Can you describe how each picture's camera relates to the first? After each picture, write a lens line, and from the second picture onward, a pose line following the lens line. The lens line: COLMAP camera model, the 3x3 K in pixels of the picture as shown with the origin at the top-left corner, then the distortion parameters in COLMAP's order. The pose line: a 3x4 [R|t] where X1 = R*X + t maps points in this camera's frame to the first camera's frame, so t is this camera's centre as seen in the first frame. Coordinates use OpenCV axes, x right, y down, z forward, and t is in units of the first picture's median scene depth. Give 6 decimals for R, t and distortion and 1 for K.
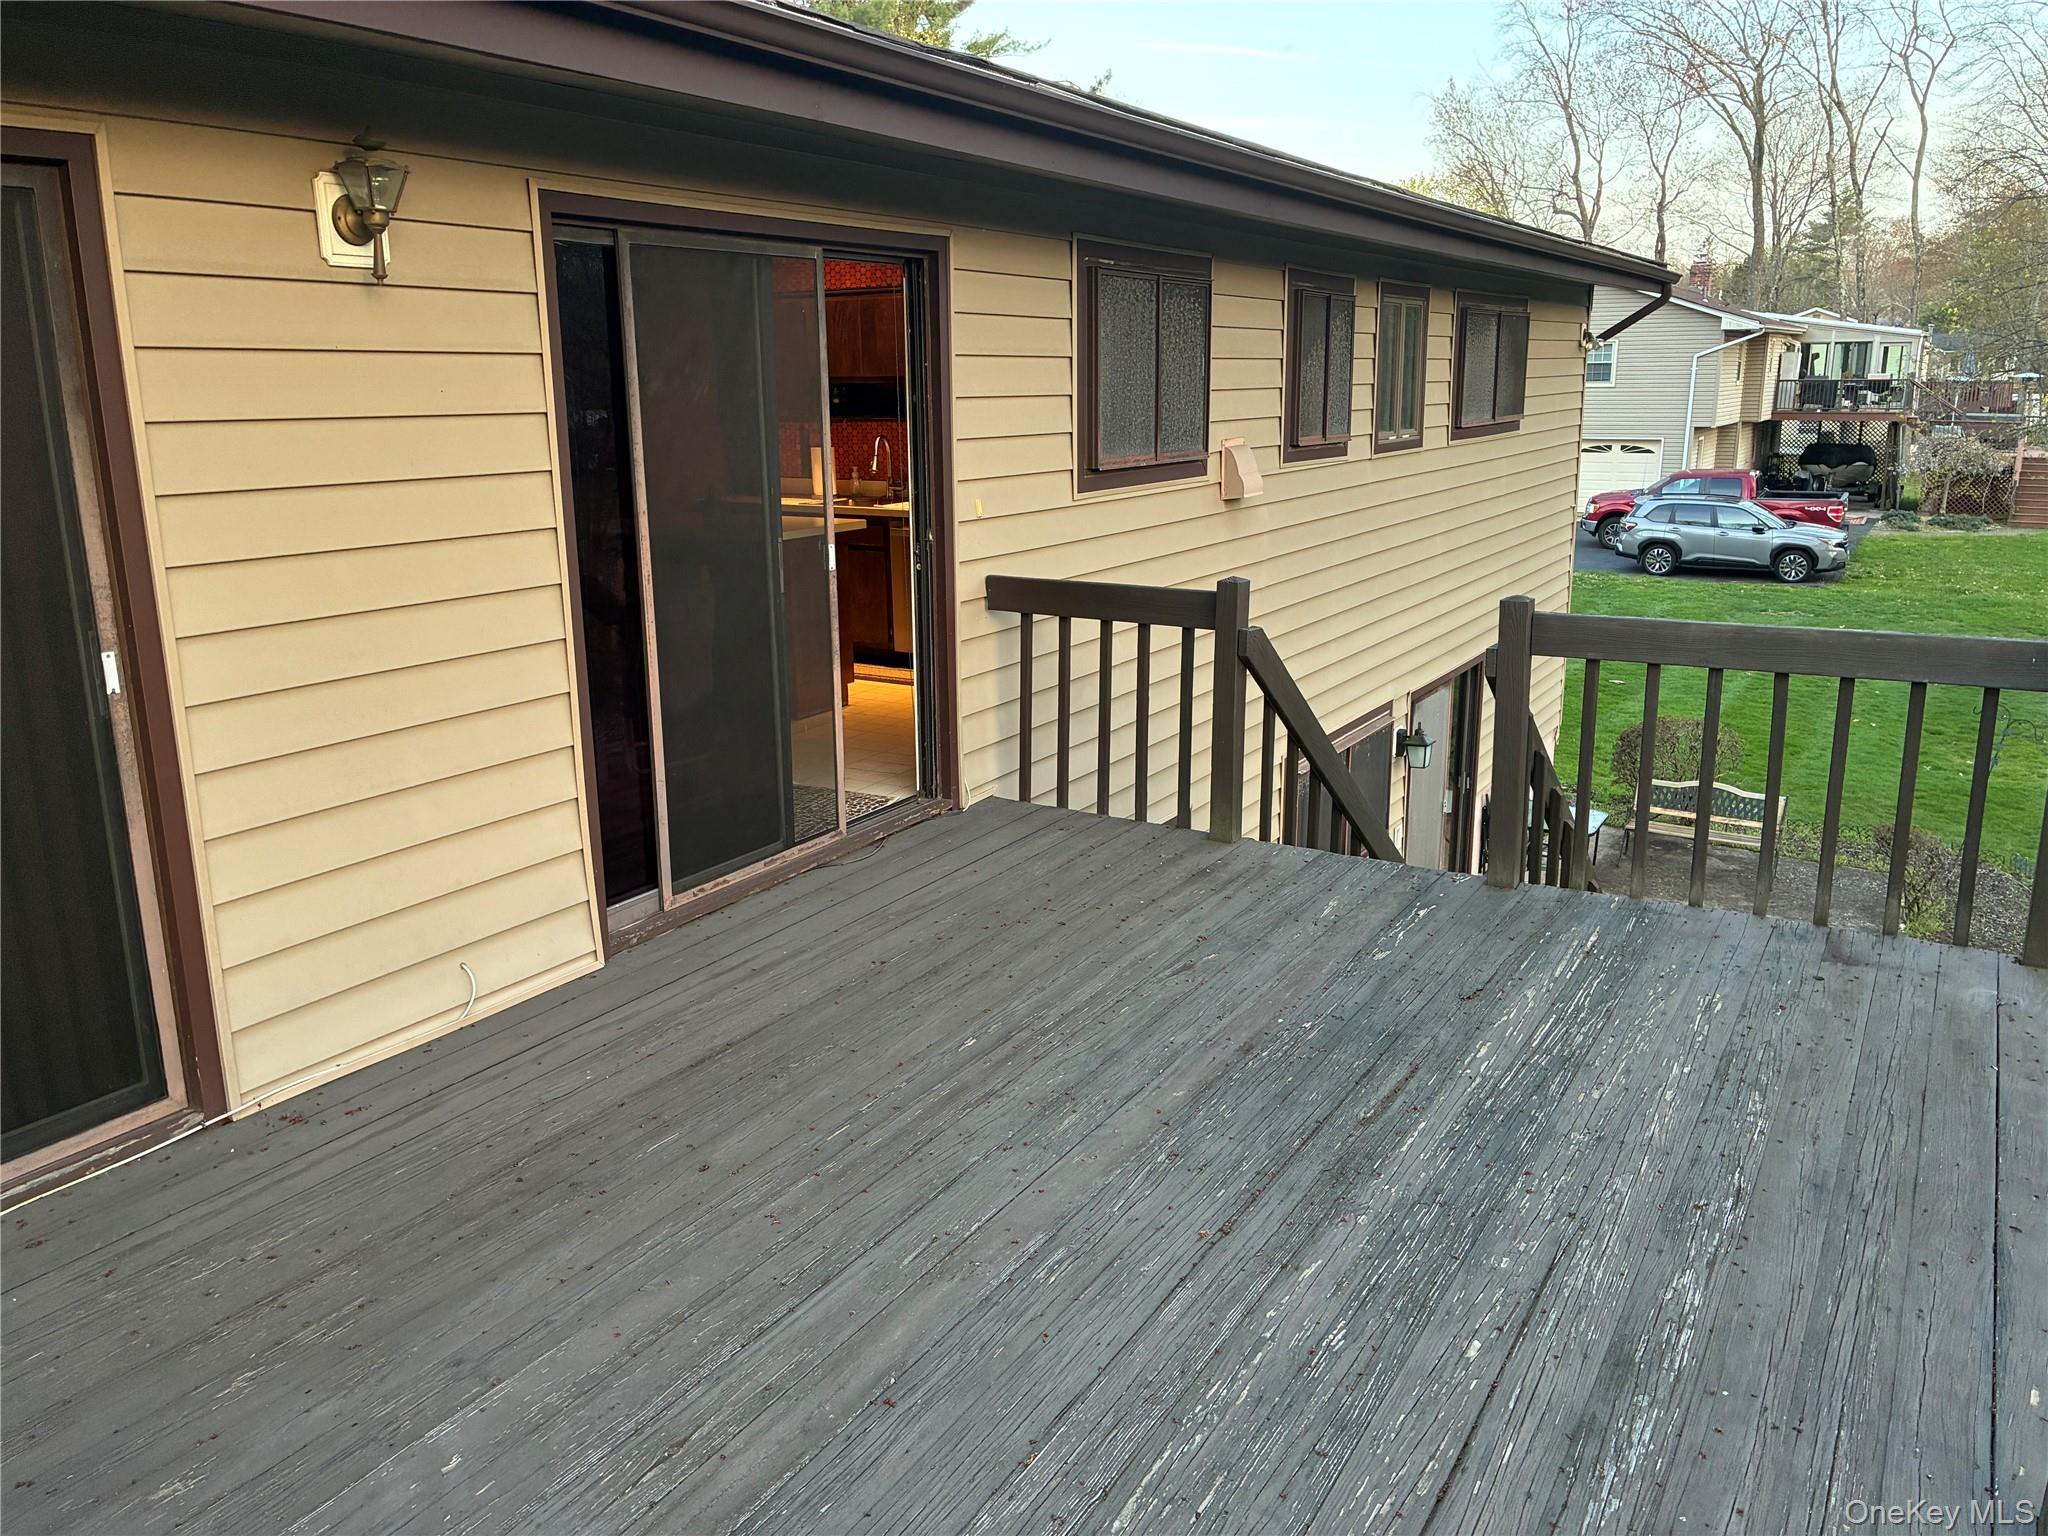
lens RADIAL K [[1527.5, 0, 1023.5], [0, 1527.5, 735.1], [0, 0, 1]] dist [0.055750, -0.077610]
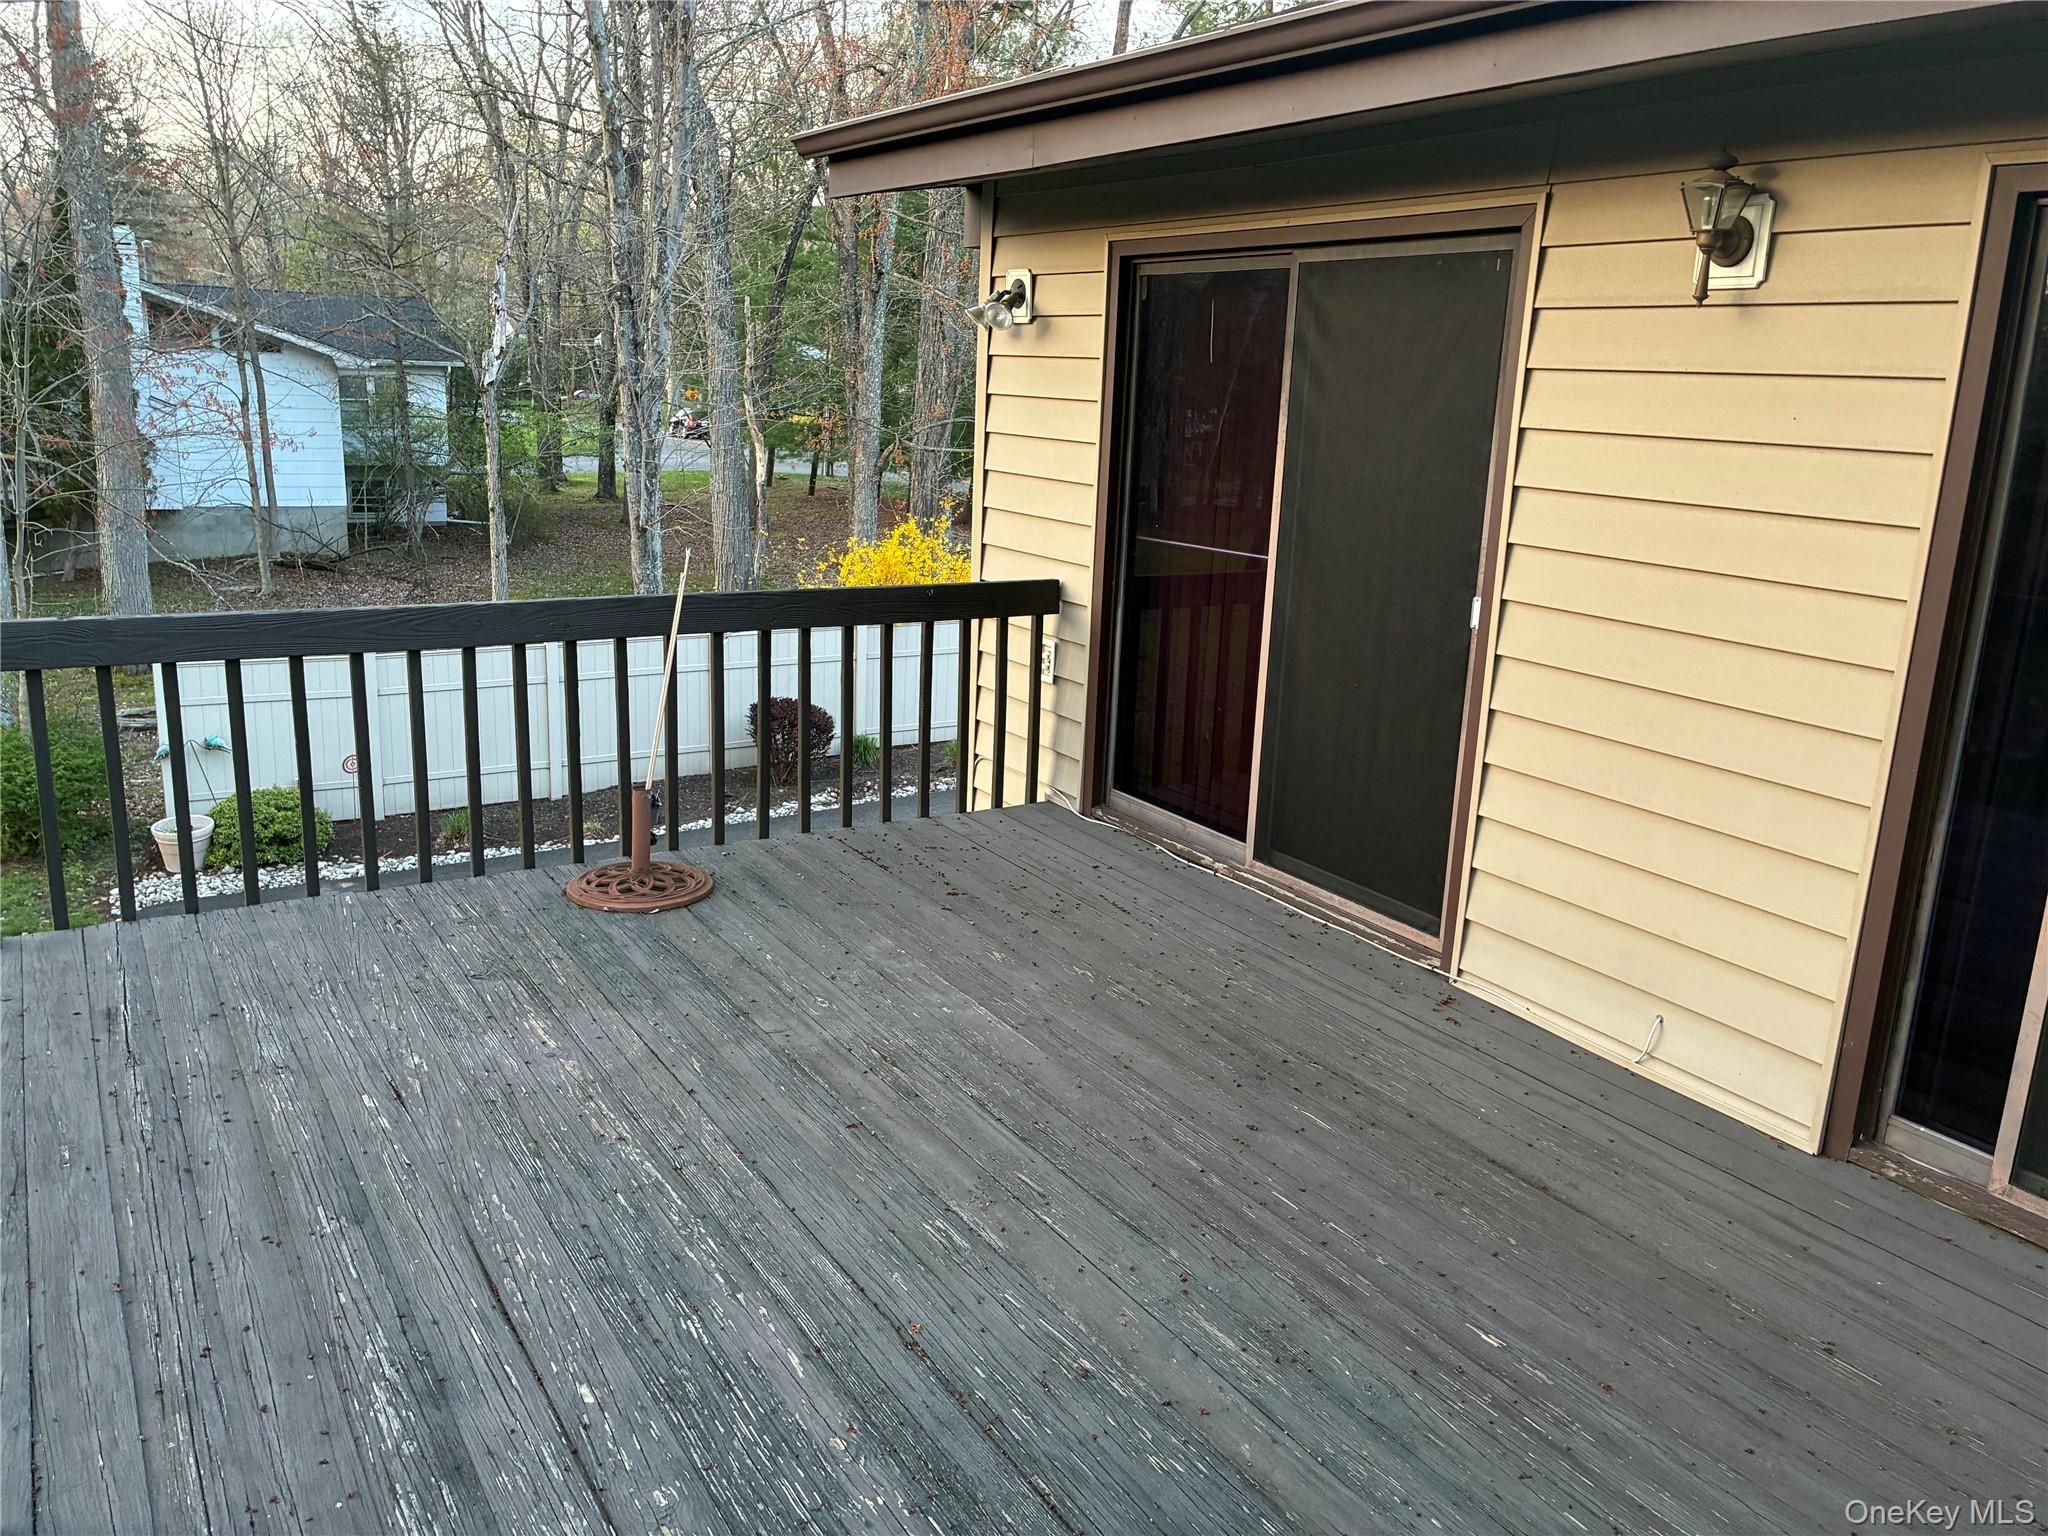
lens RADIAL K [[1527.5, 0, 1023.5], [0, 1527.5, 735.1], [0, 0, 1]] dist [0.055750, -0.077610]
pose [[-0.440632, 0.197979, -0.875584, 0.725365], [-0.239358, 0.914154, 0.327155, -0.271562], [0.865189, 0.353733, -0.355417, 1.120658]]
